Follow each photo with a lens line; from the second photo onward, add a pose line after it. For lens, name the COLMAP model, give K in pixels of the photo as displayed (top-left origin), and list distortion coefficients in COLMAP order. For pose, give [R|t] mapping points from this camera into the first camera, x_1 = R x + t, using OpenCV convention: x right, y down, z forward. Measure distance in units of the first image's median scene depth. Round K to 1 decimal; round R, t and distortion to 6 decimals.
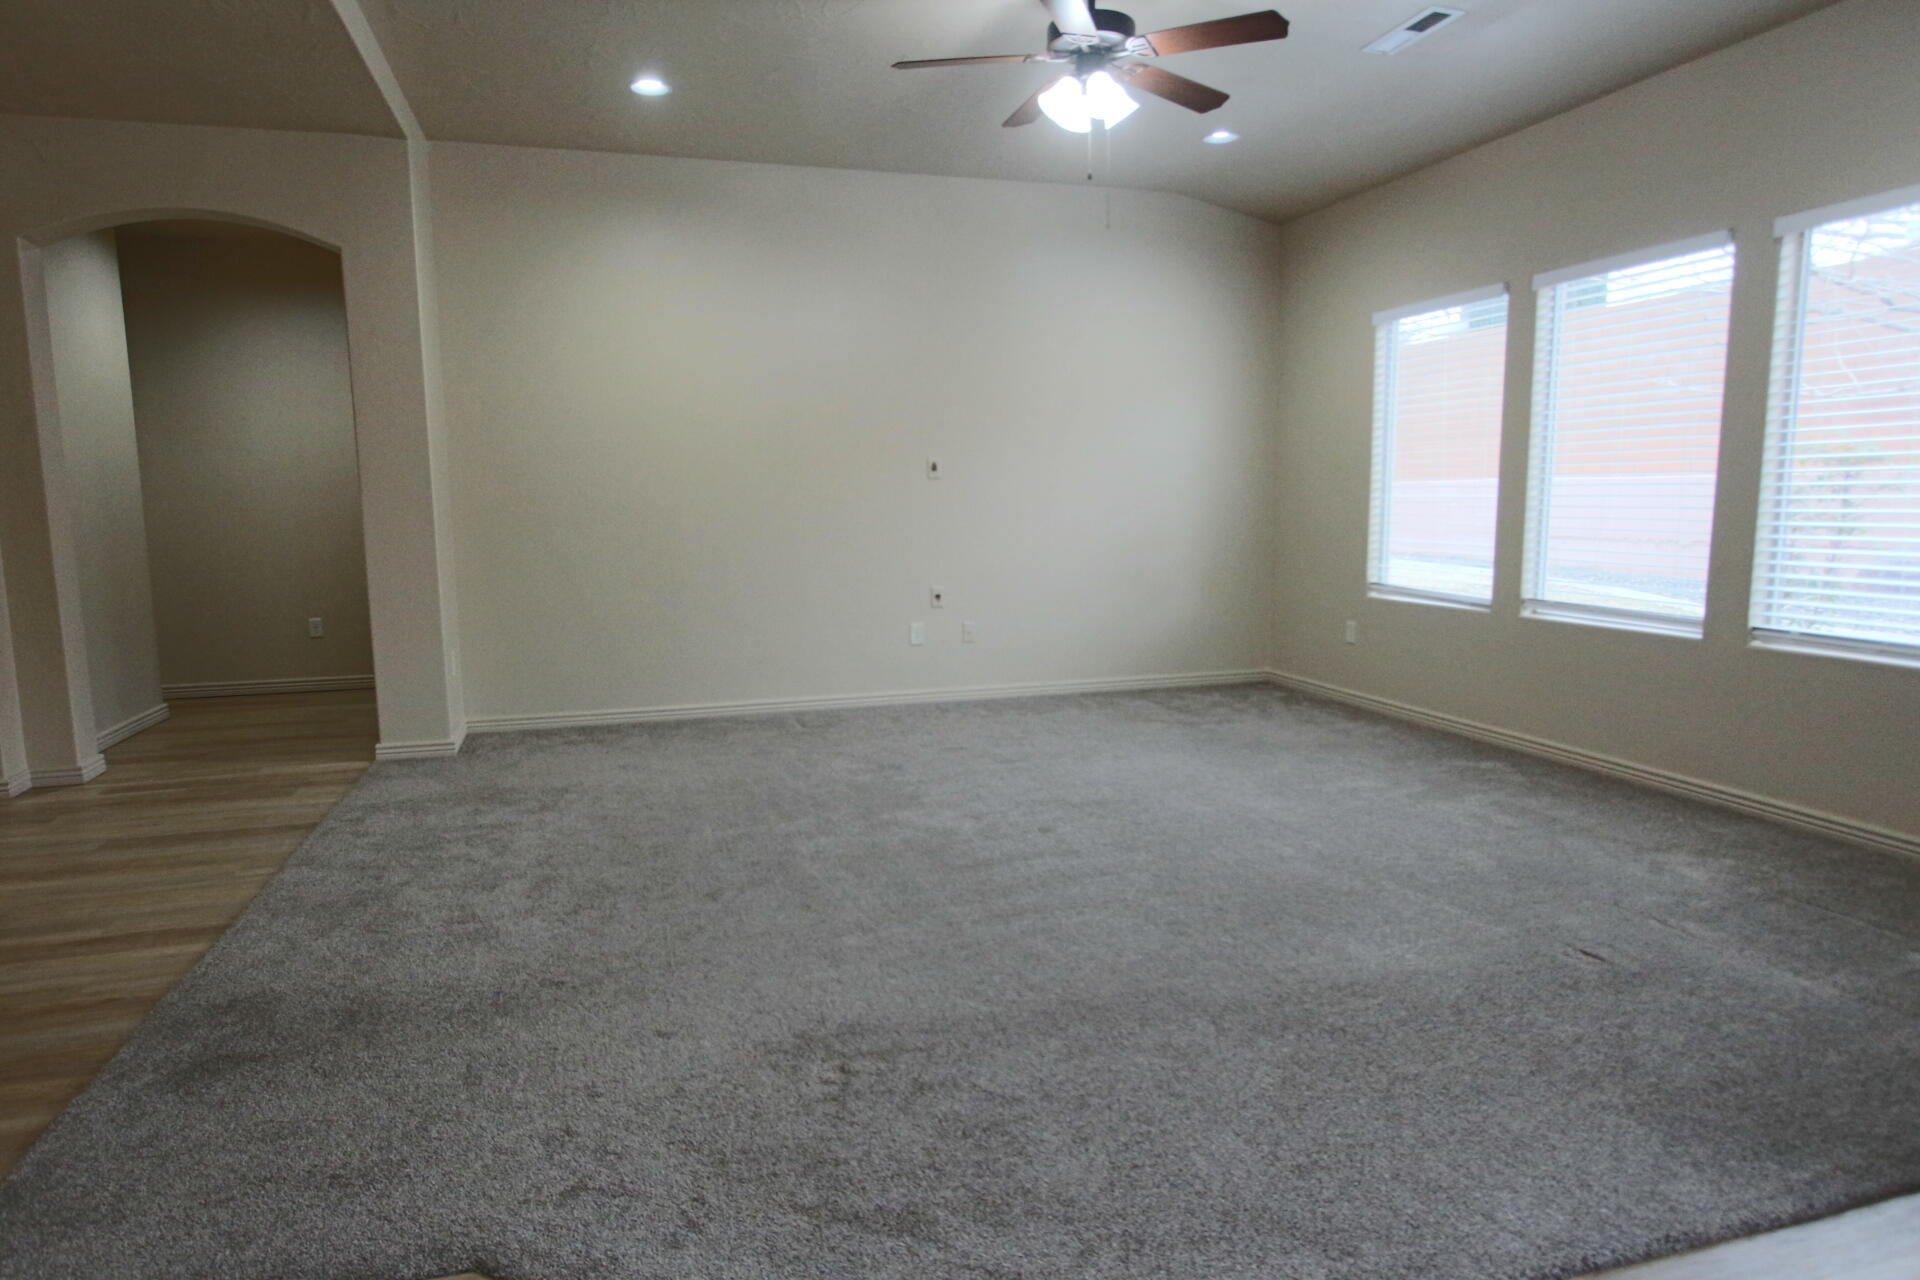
lens RADIAL K [[1125.6, 0, 955.6], [0, 1125.6, 638.1], [0, 0, 1]] dist [-0.004462, -0.000194]
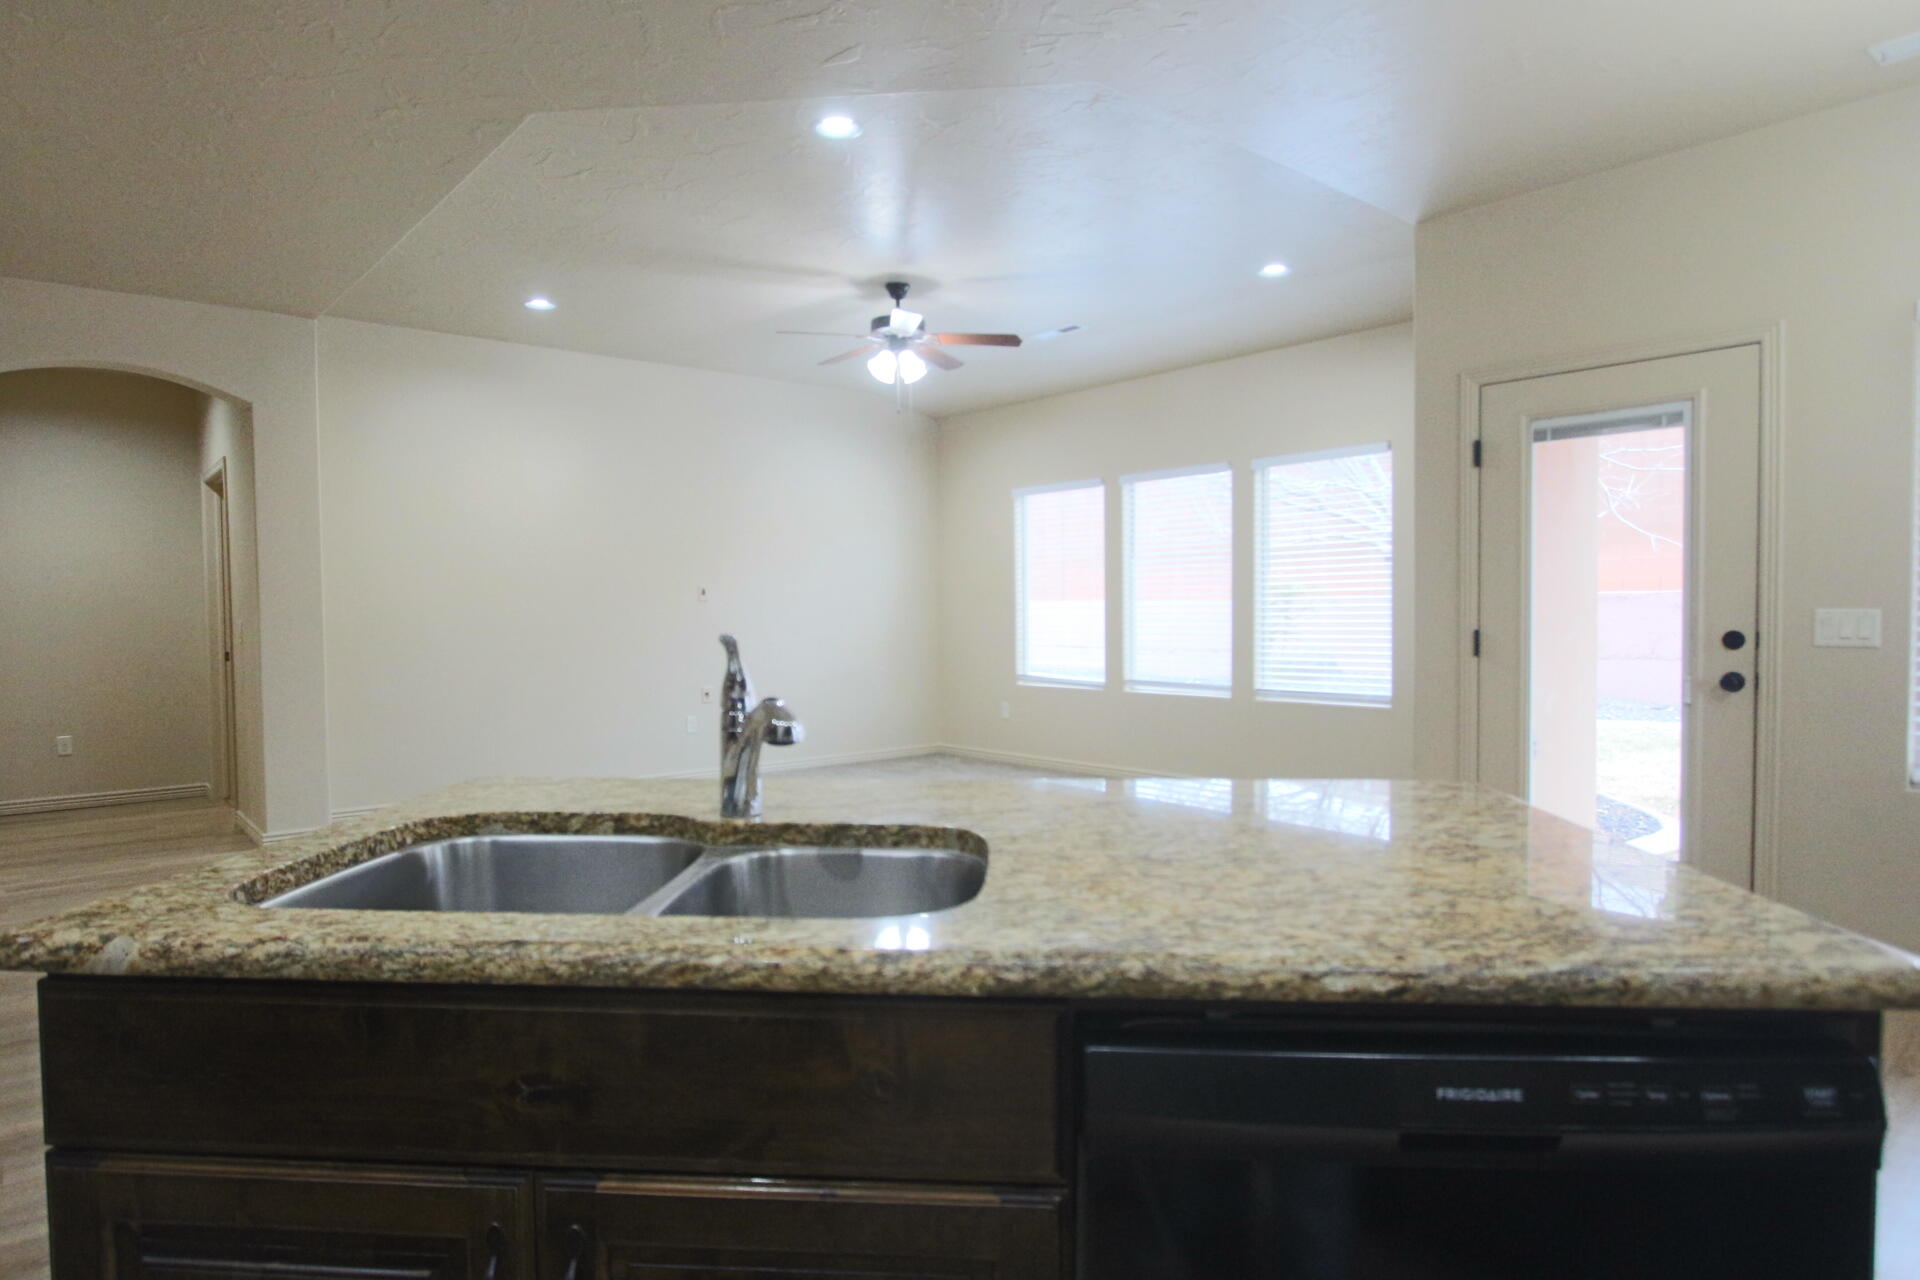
lens RADIAL K [[1125.6, 0, 959.6], [0, 1125.6, 647.2], [0, 0, 1]] dist [-0.004462, -0.000194]
pose [[0.913825, -0.012181, 0.405926, -0.341016], [0.052005, 0.994830, -0.087222, 0.044704], [-0.402765, 0.100816, 0.909734, -0.332041]]
